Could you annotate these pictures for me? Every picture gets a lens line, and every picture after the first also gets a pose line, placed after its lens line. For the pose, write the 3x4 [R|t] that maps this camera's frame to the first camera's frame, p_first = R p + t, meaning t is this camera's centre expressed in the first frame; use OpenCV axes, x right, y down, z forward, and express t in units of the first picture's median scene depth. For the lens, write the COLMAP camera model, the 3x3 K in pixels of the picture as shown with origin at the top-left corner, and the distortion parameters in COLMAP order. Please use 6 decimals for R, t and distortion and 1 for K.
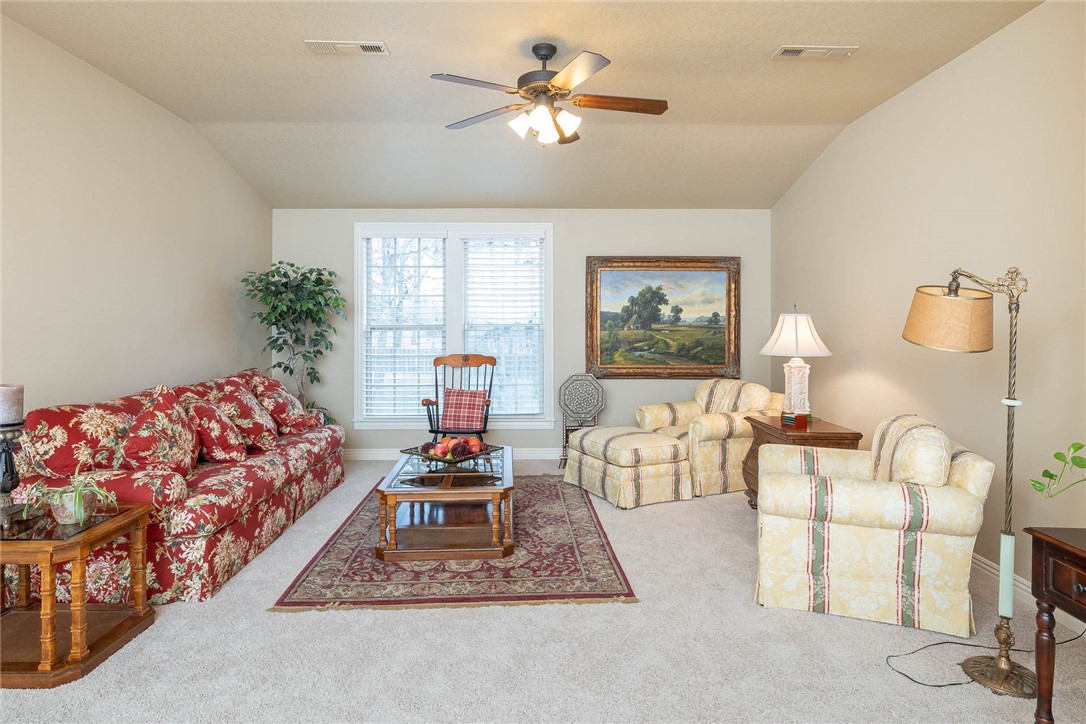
lens RADIAL K [[589.0, 0, 546.3], [0, 589.0, 329.0], [0, 0, 1]] dist [-0.002502, 0.003852]
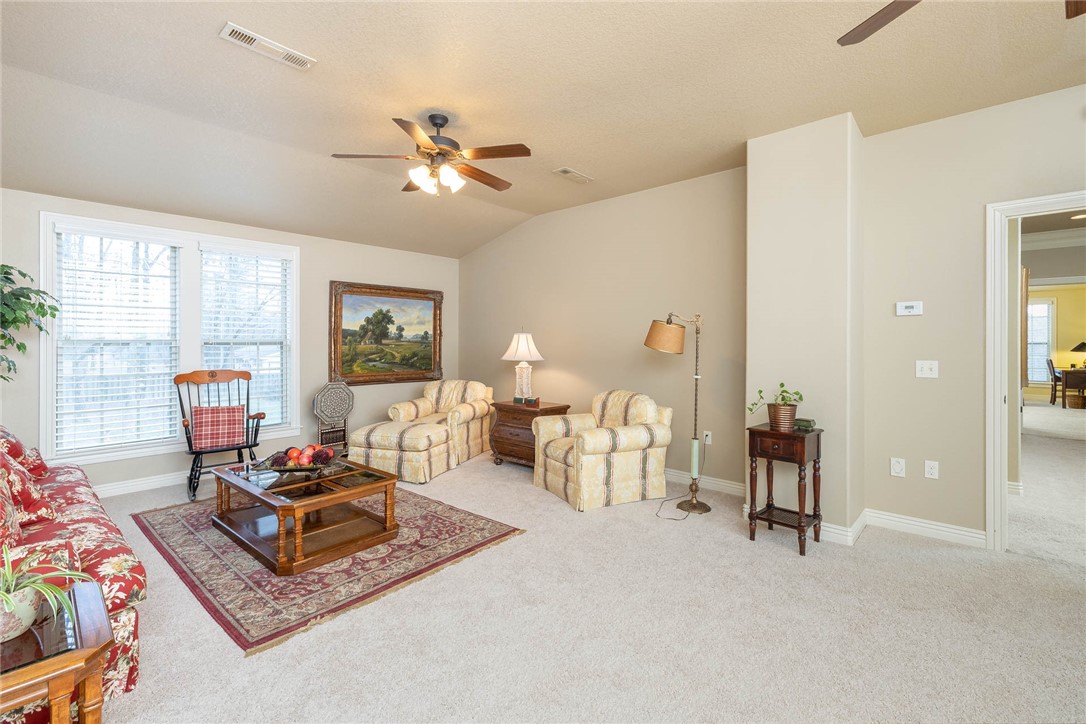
lens RADIAL K [[464.4, 0, 525.4], [0, 464.4, 346.8], [0, 0, 1]] dist [0.004467, 0.001168]
pose [[0.712981, -0.007126, 0.701147, -0.408149], [0.003745, 0.999973, 0.006356, 0.001807], [-0.701173, -0.001906, 0.712988, 0.119418]]
